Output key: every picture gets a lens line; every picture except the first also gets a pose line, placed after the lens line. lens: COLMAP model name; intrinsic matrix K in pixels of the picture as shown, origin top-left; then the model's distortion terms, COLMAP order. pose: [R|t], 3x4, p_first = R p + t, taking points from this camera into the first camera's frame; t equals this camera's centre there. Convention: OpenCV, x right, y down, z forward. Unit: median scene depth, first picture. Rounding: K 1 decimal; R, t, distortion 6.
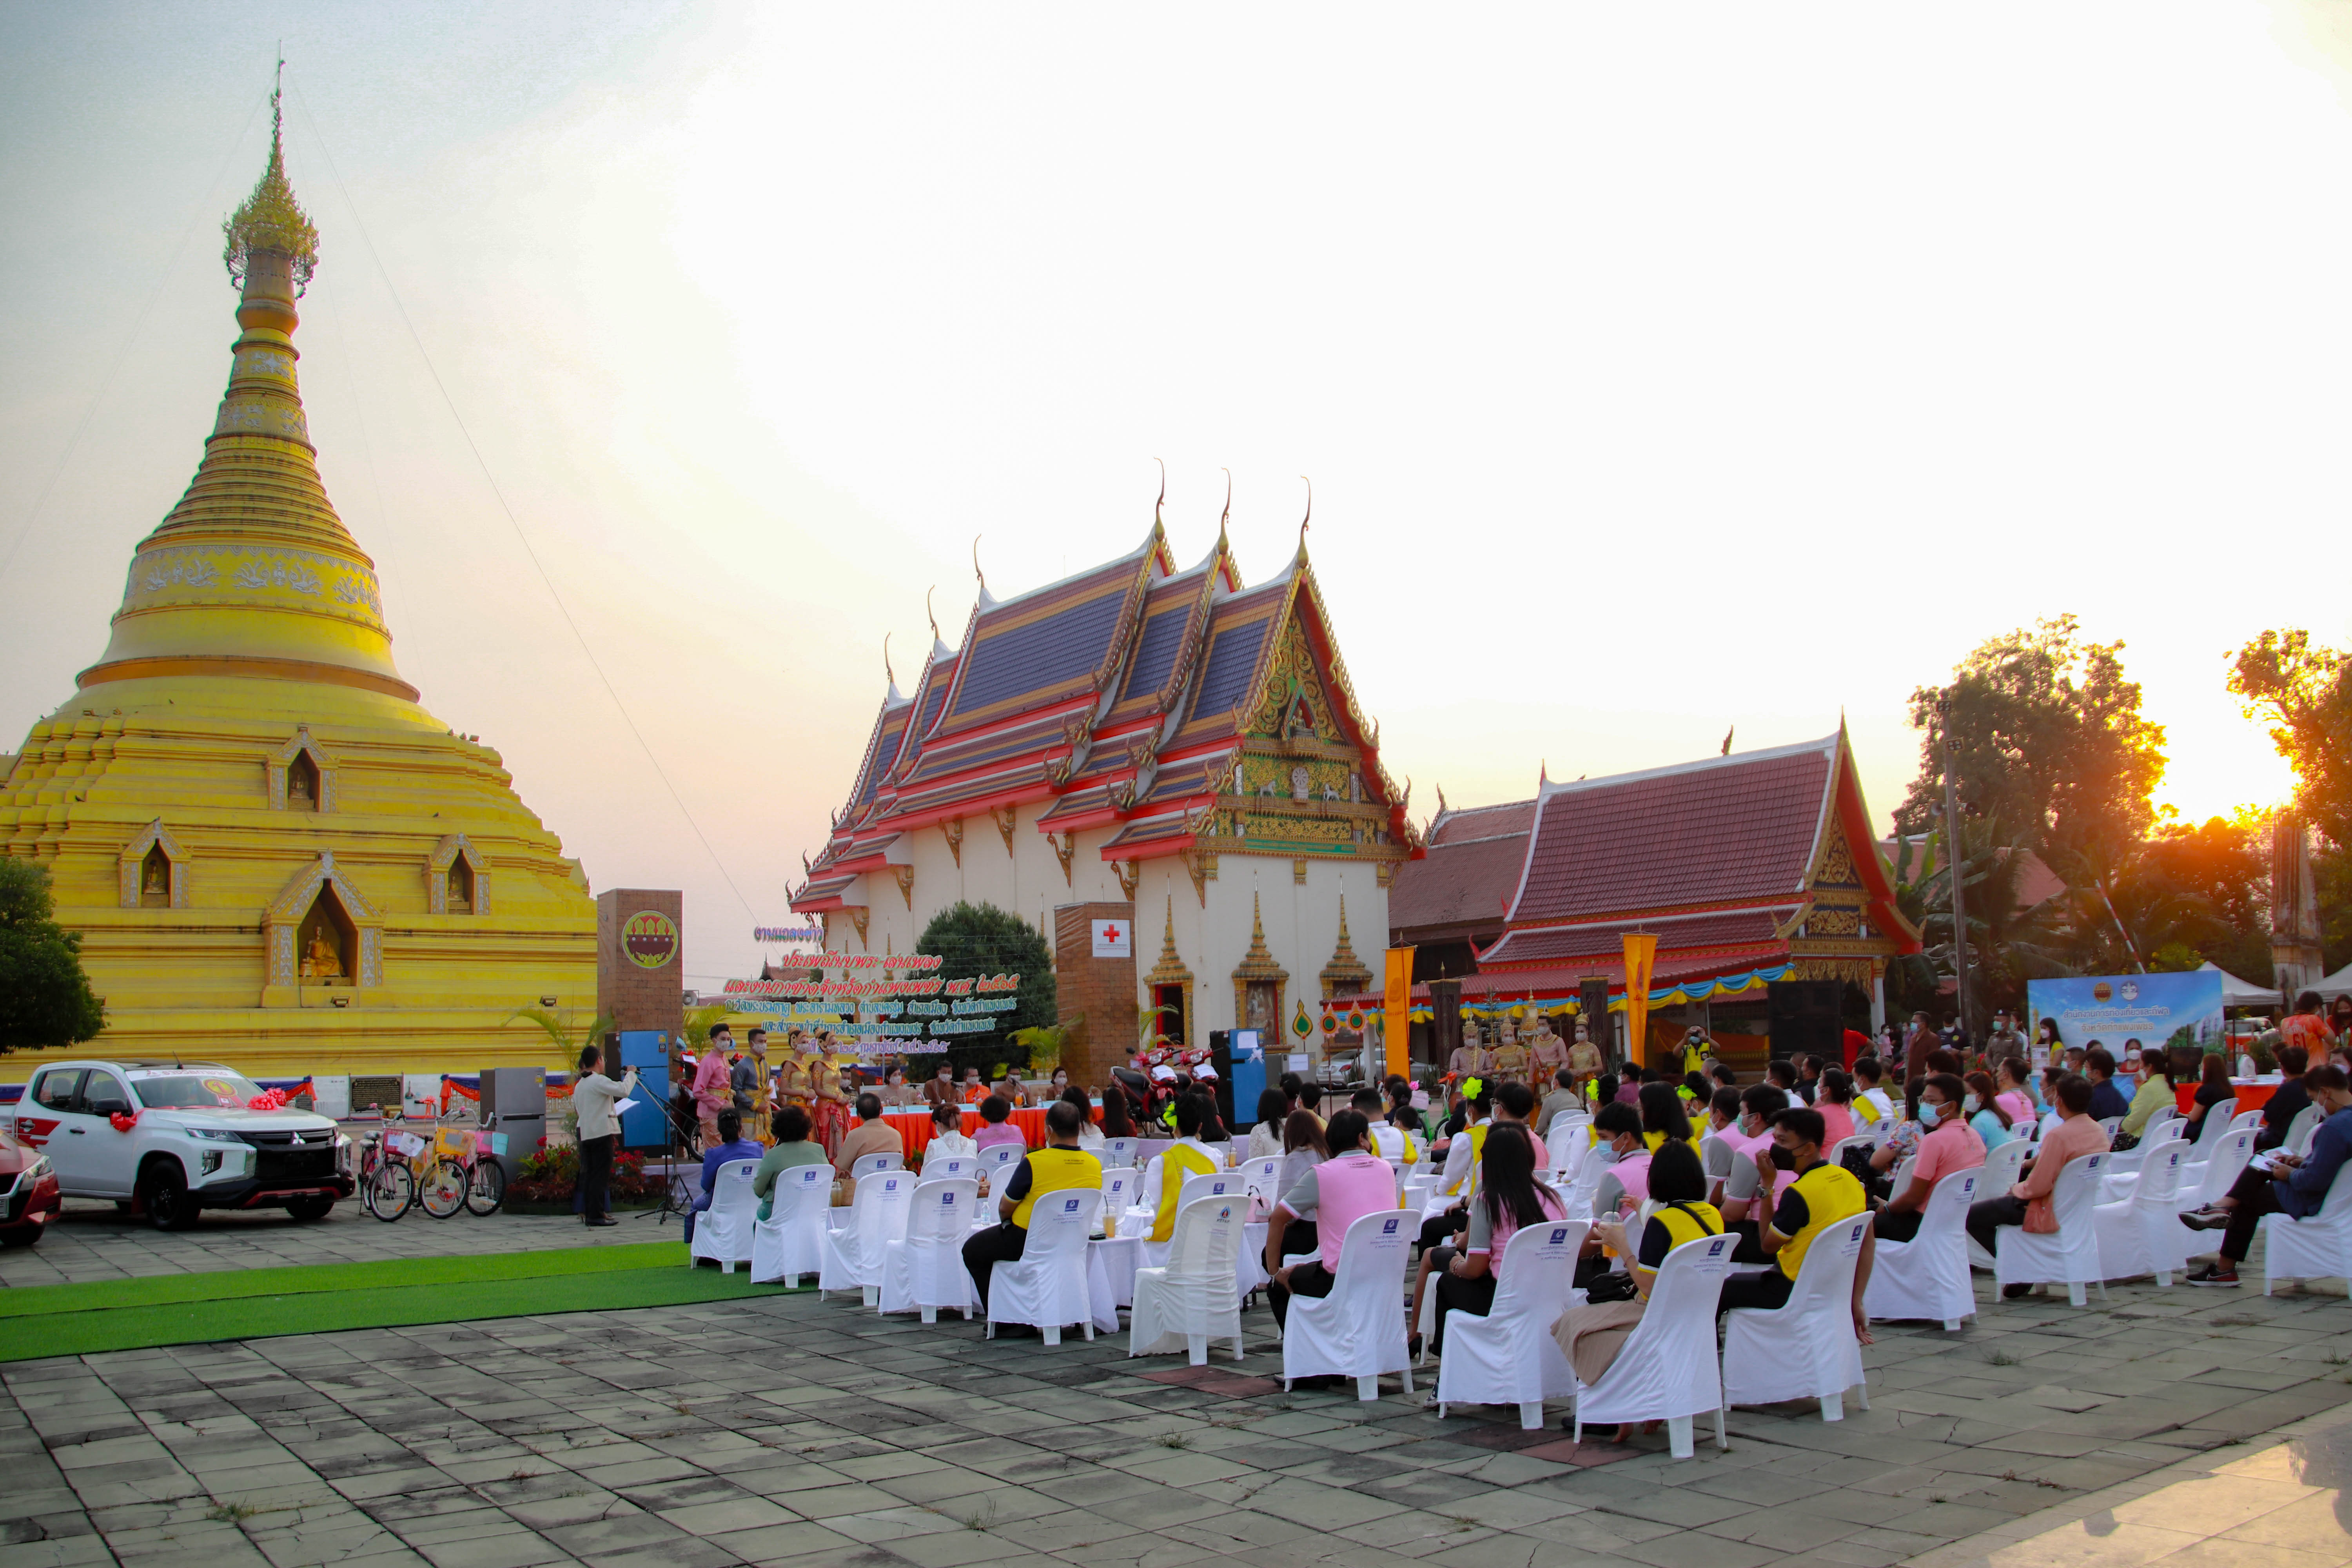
lens RADIAL K [[1964.5, 0, 1201.4], [0, 1964.5, 868.1], [0, 0, 1]] dist [-0.176067, 0.130441]
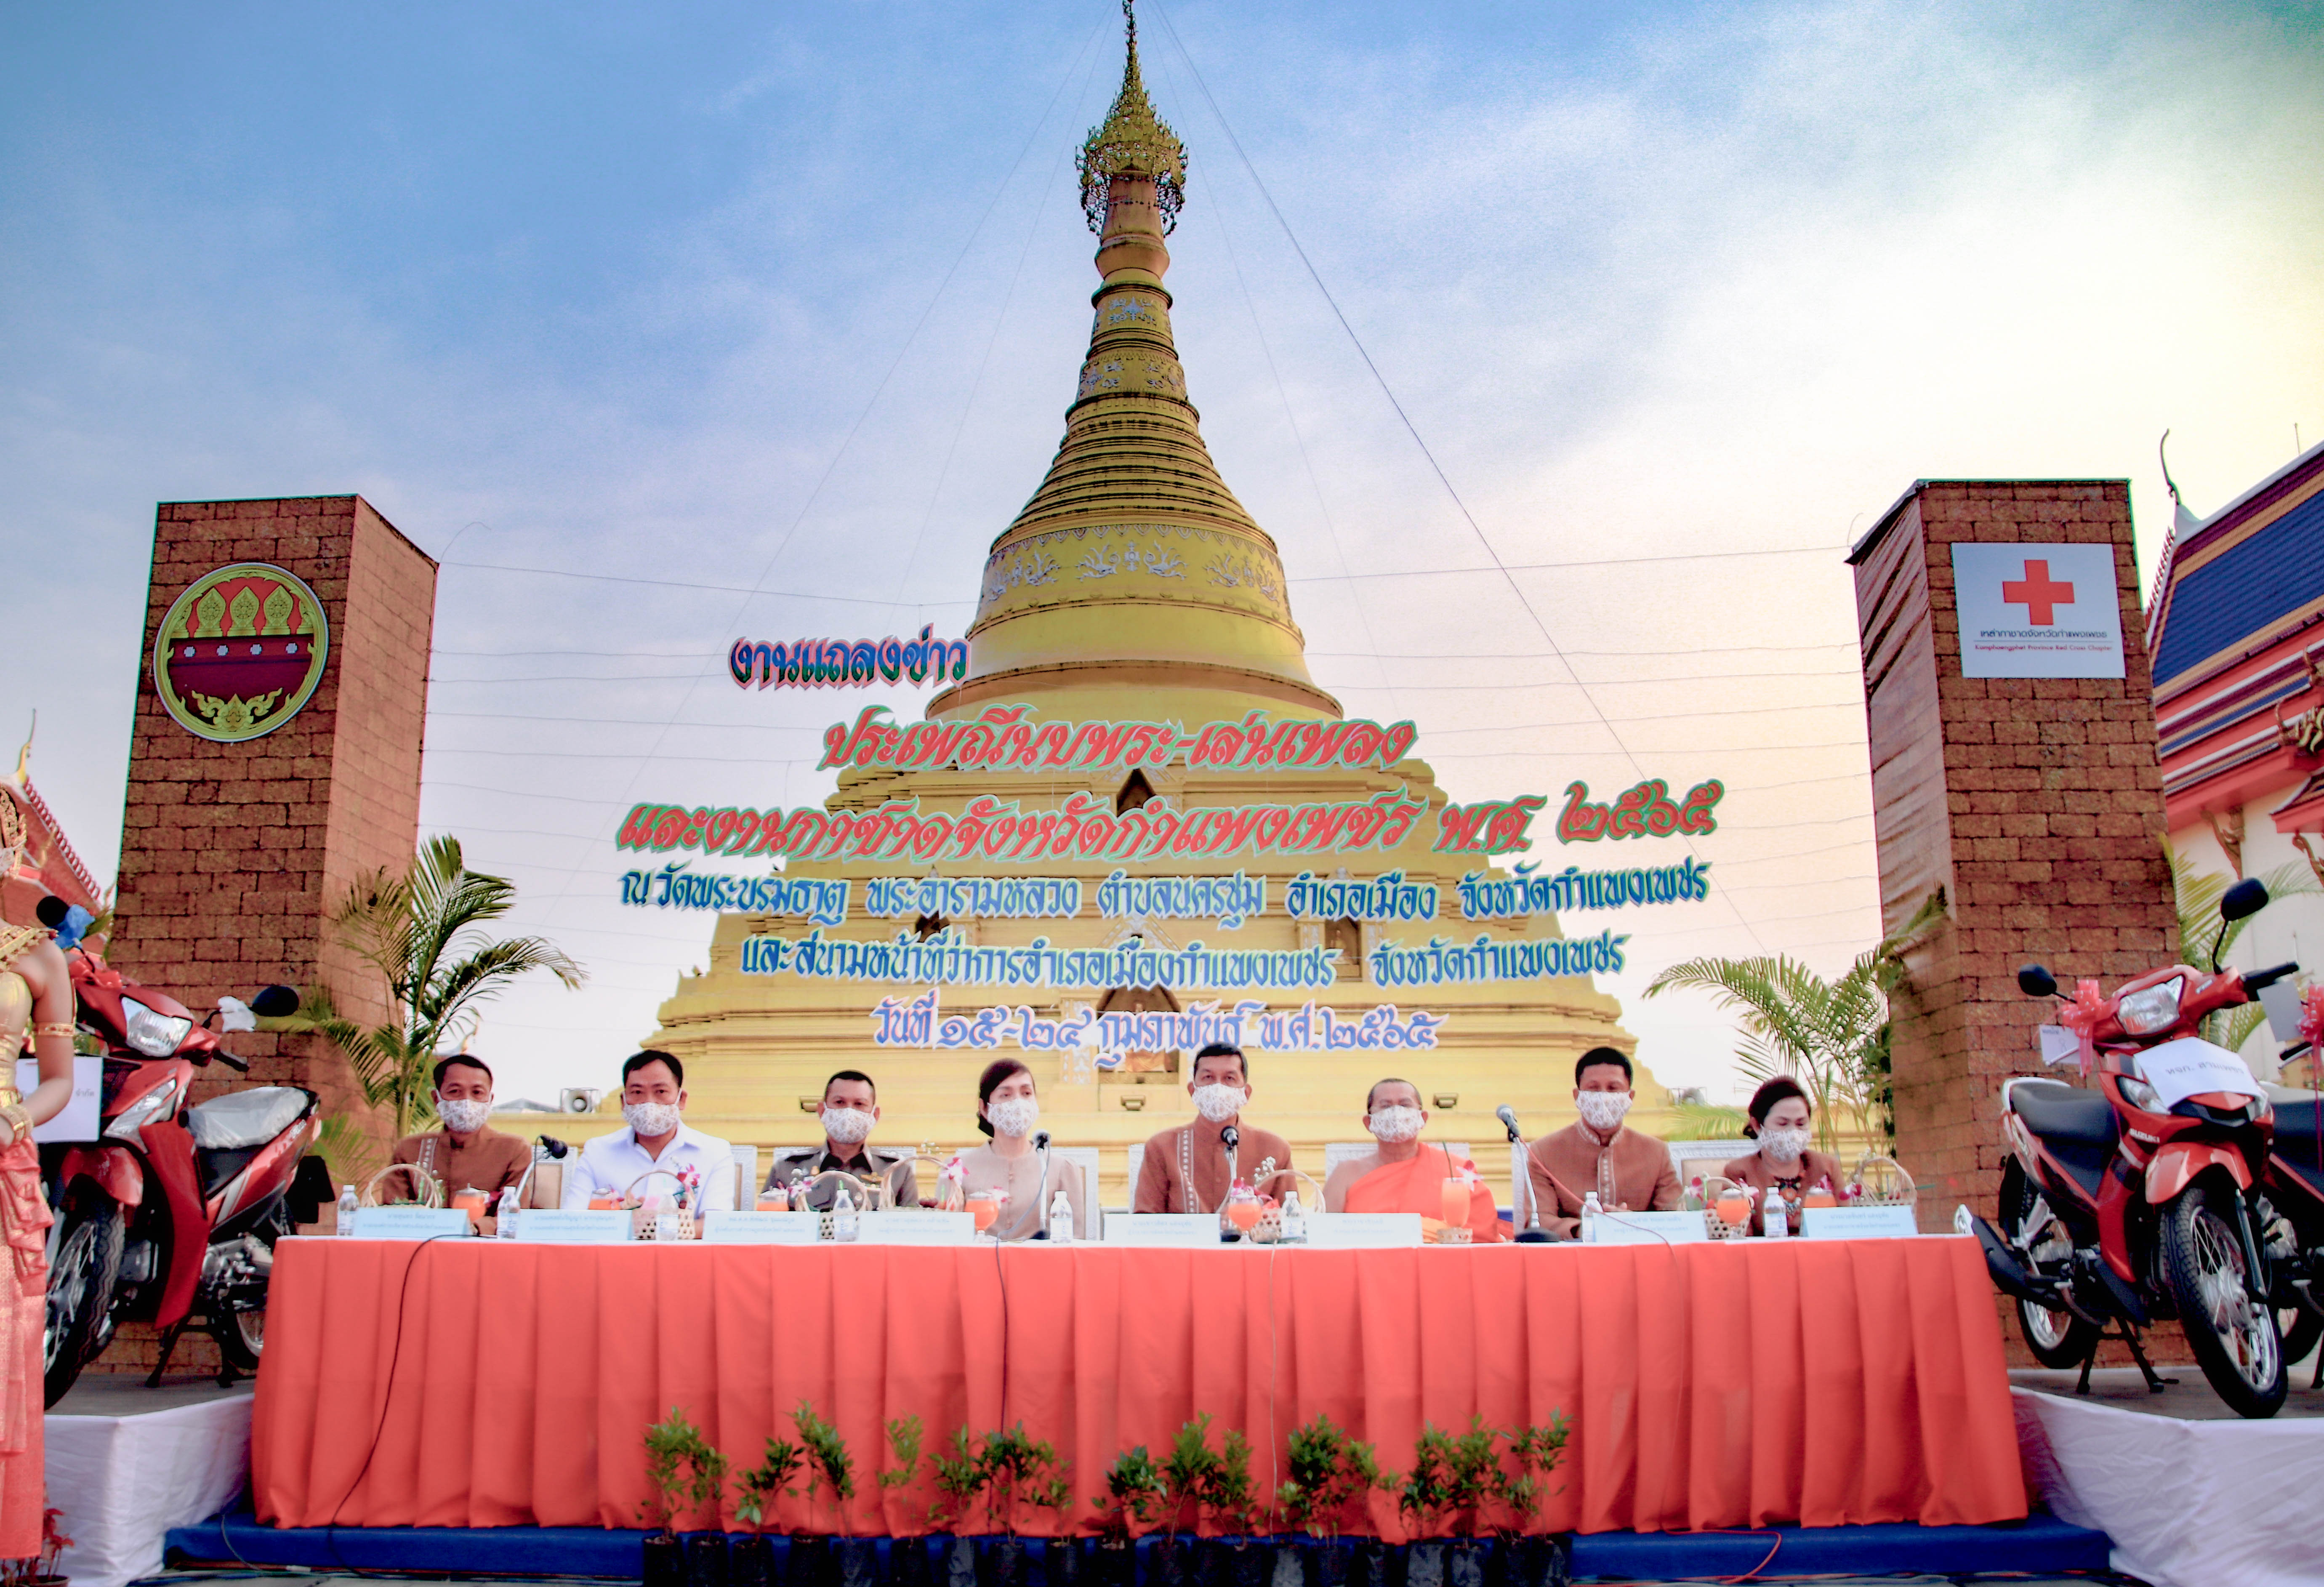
lens RADIAL K [[2096.2, 0, 1128.5], [0, 2096.2, 882.9], [0, 0, 1]] dist [-0.187908, 0.155986]
pose [[0.797215, -0.075806, -0.598917, 0.008584], [0.036898, 0.996348, -0.076996, 0.044547], [0.602567, 0.039283, 0.797101, 0.354778]]
